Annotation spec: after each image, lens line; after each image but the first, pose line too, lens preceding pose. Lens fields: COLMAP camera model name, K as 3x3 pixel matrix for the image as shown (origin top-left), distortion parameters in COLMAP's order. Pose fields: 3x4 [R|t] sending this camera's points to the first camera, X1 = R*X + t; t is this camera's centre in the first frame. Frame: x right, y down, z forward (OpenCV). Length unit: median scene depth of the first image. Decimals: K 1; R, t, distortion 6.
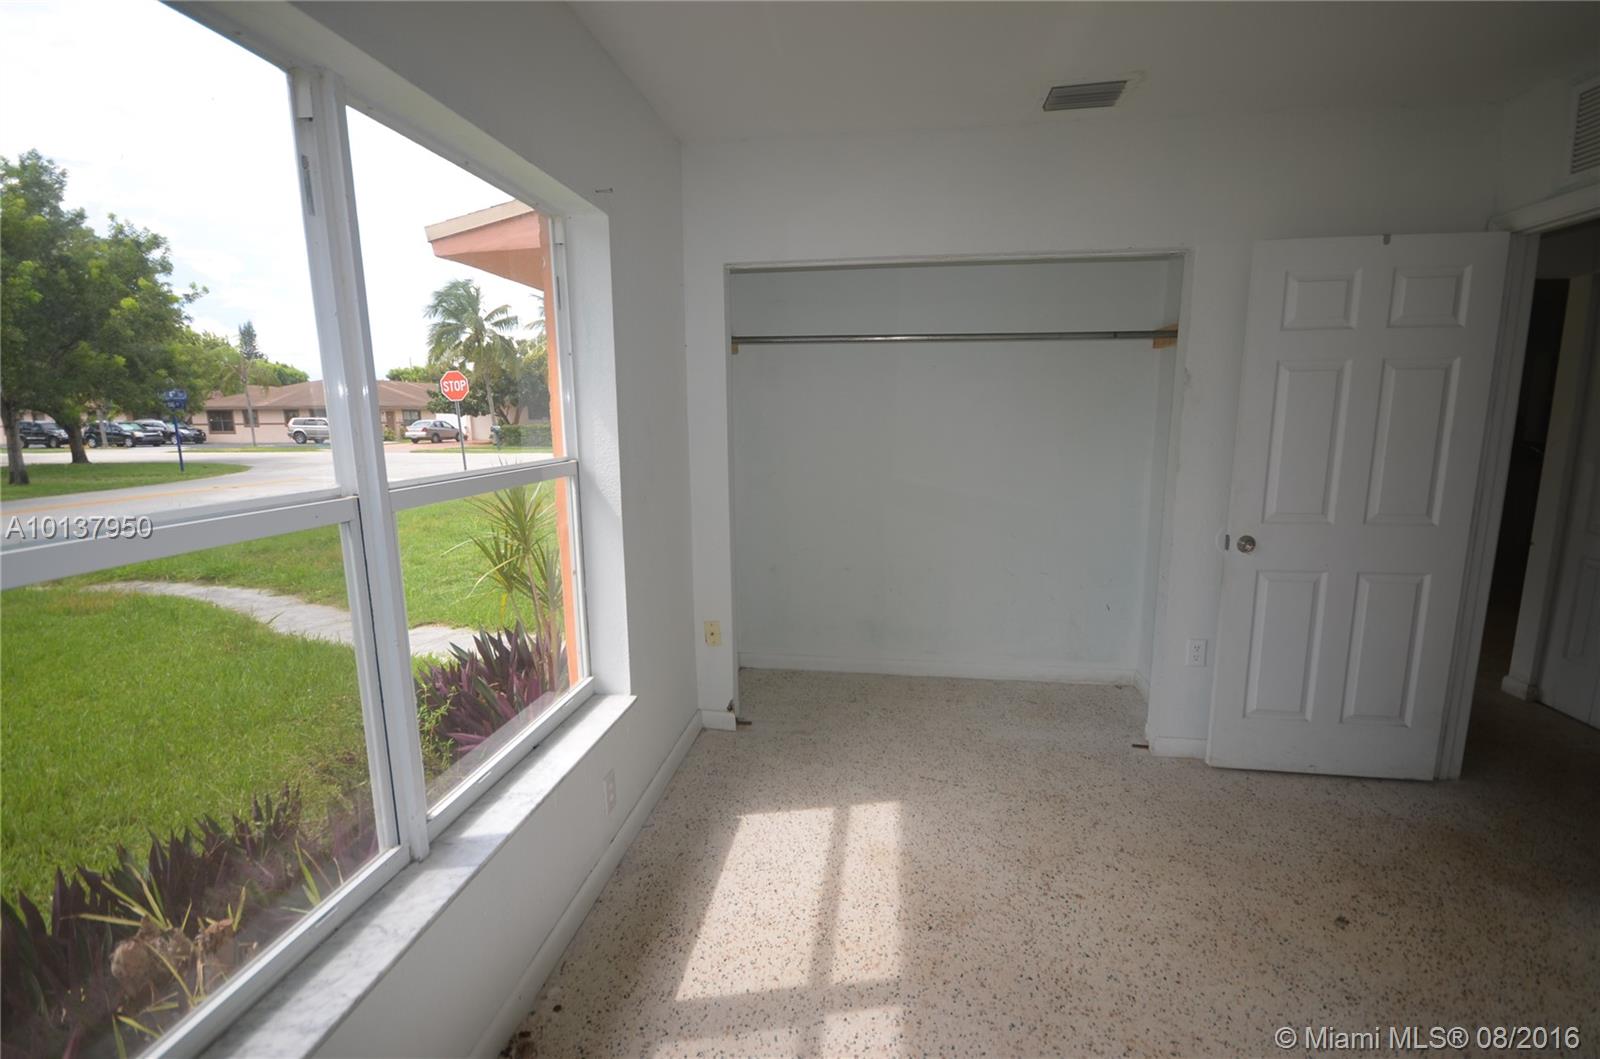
lens RADIAL K [[702.0, 0, 804.0], [0, 702.0, 530.7], [0, 0, 1]] dist [0.000984, -0.001915]
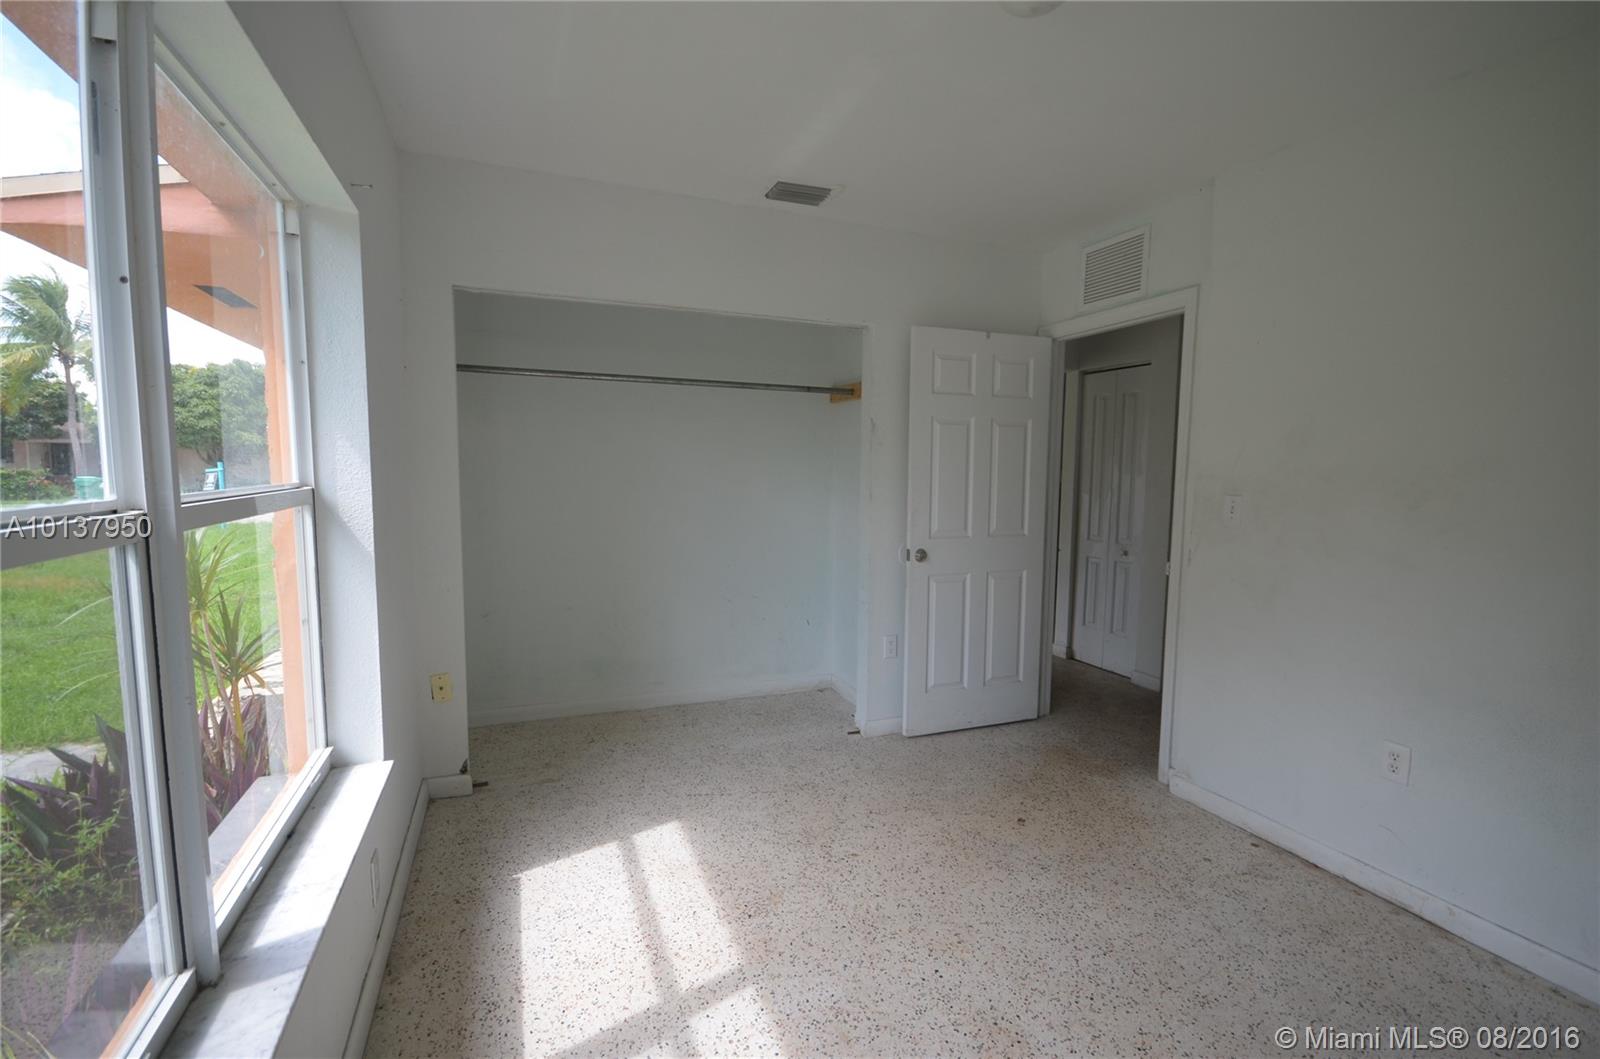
lens RADIAL K [[702.0, 0, 809.9], [0, 702.0, 528.2], [0, 0, 1]] dist [0.000984, -0.001915]
pose [[0.865329, -0.027360, 0.500457, -0.212786], [0.064606, 0.996268, -0.057243, 0.033730], [-0.497023, 0.081866, 0.863867, -0.019073]]
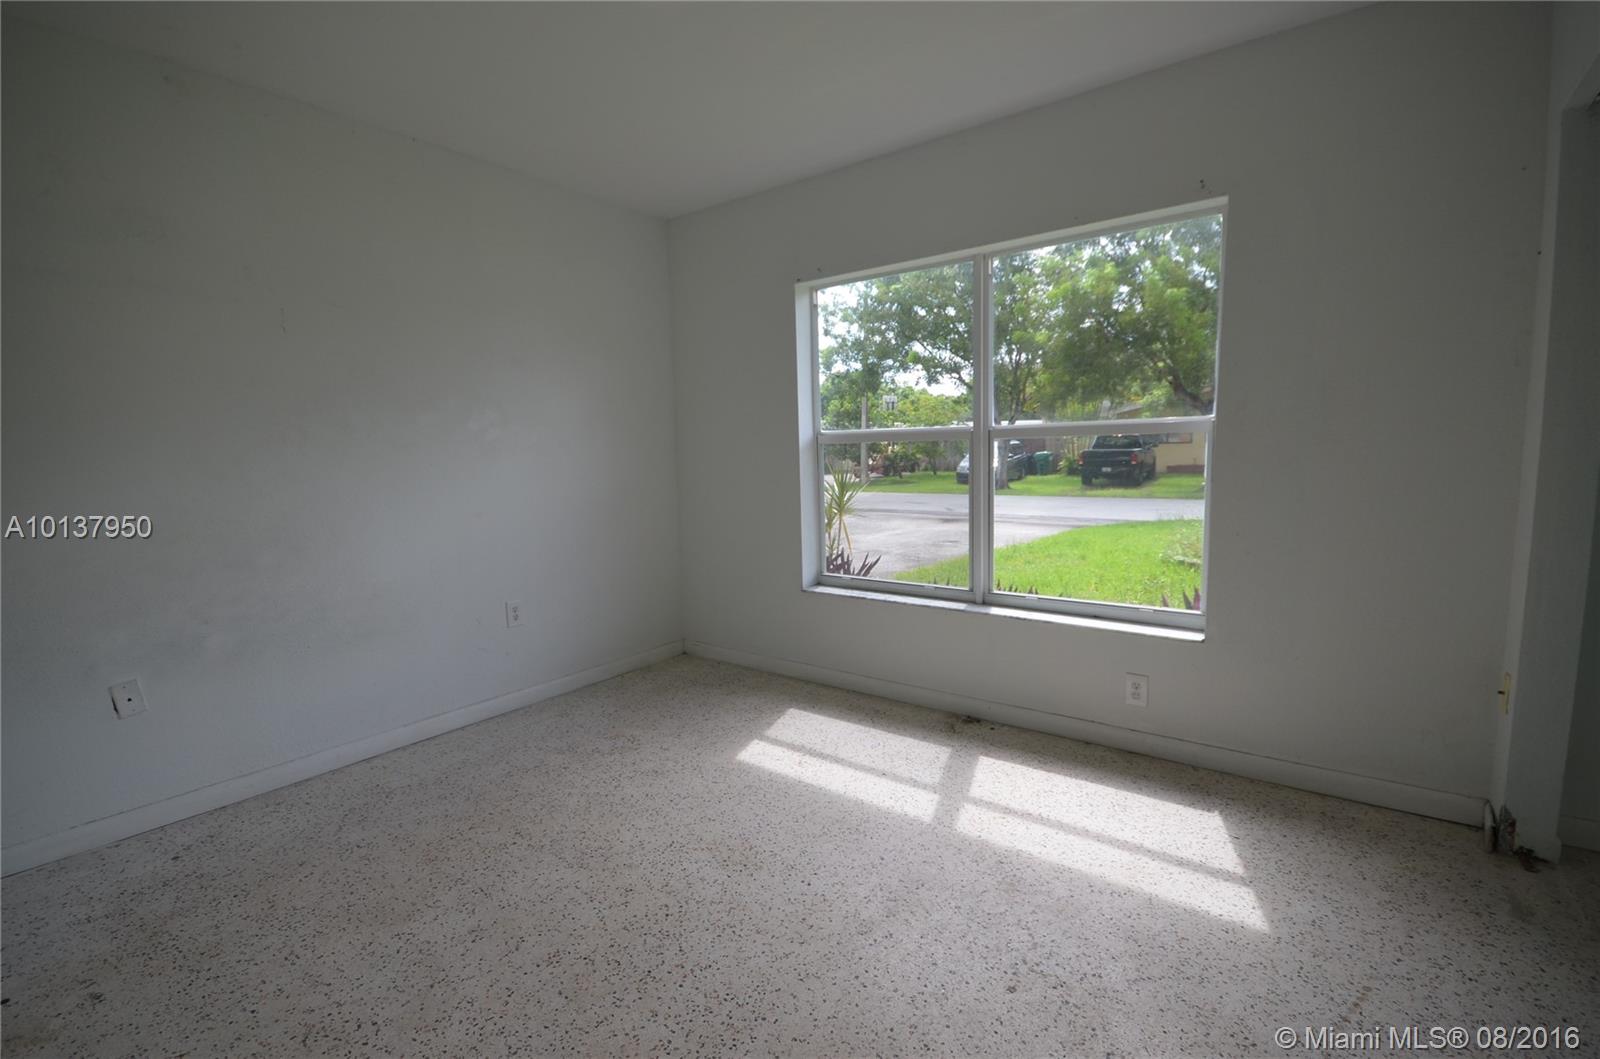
lens RADIAL K [[702.0, 0, 797.4], [0, 702.0, 530.3], [0, 0, 1]] dist [0.000984, -0.001915]
pose [[-0.497224, 0.114973, -0.859970, 0.945827], [-0.115995, 0.973474, 0.197215, -0.066808], [0.859833, 0.197812, -0.470698, 0.917222]]
